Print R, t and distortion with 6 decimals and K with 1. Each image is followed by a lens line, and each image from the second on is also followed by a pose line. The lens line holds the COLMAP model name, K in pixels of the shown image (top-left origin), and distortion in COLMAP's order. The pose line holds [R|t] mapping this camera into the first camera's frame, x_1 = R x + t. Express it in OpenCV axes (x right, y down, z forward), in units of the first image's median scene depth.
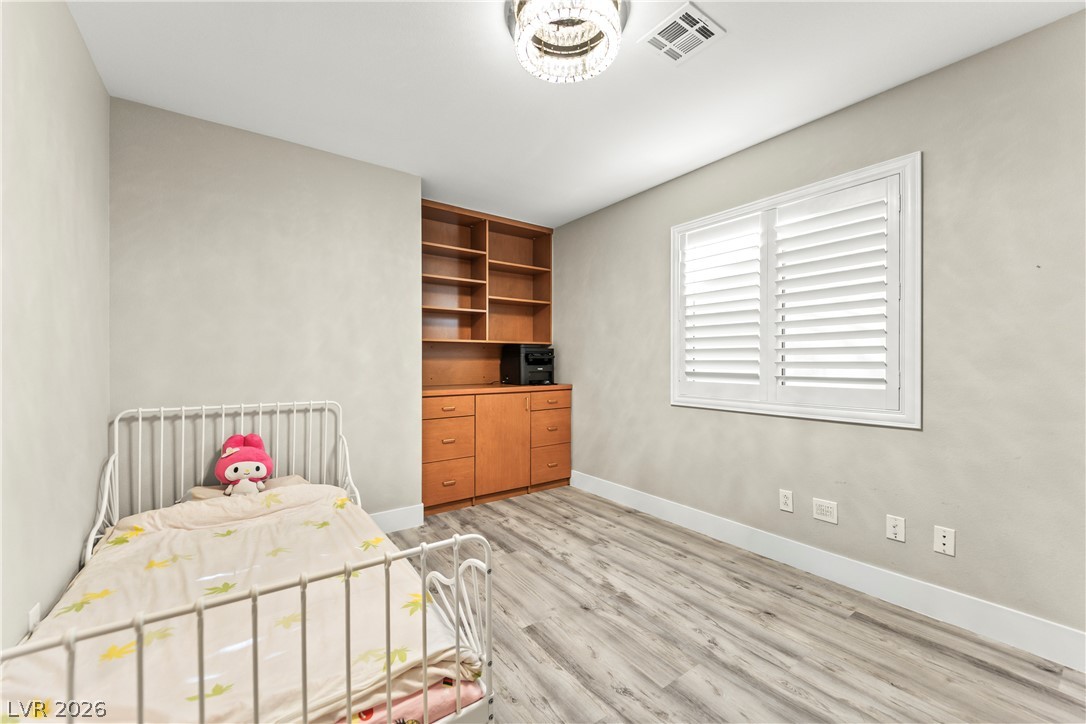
lens RADIAL K [[432.6, 0, 543.0], [0, 432.6, 362.0], [0, 0, 1]] dist [-0.000018, -0.000202]
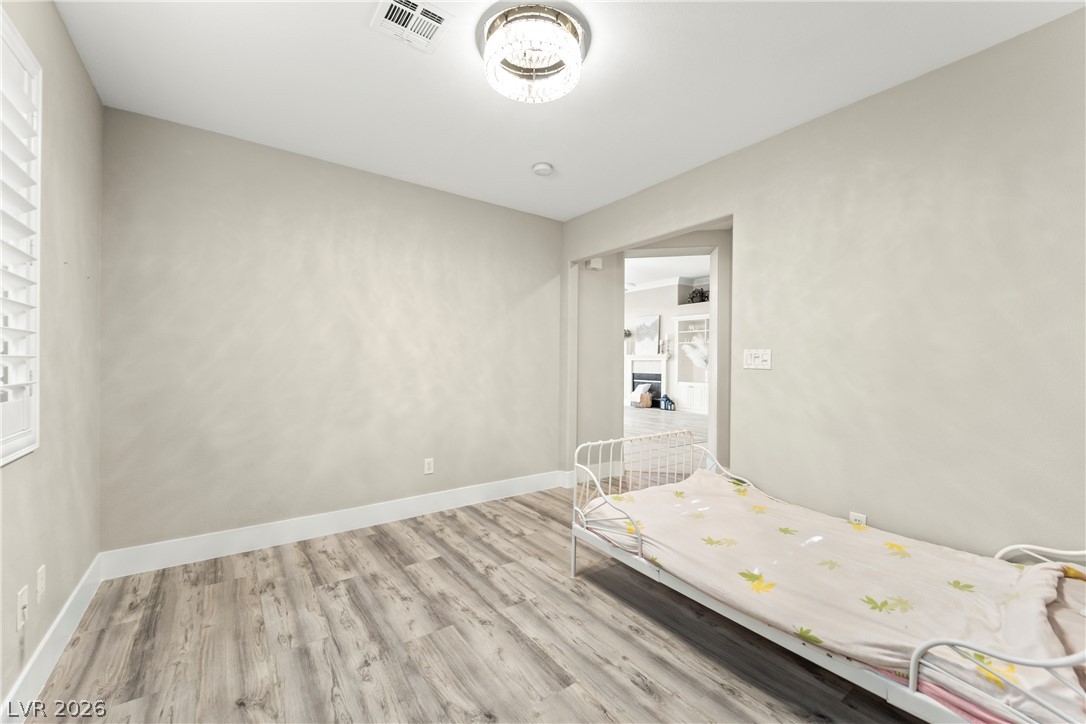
lens RADIAL K [[432.6, 0, 543.0], [0, 432.6, 362.0], [0, 0, 1]] dist [-0.000018, -0.000202]
pose [[-0.999966, -0.008197, 0.000316, 0.021311], [-0.008198, 0.999964, -0.001950, 0.002837], [-0.000300, -0.001952, -0.999998, 1.978056]]
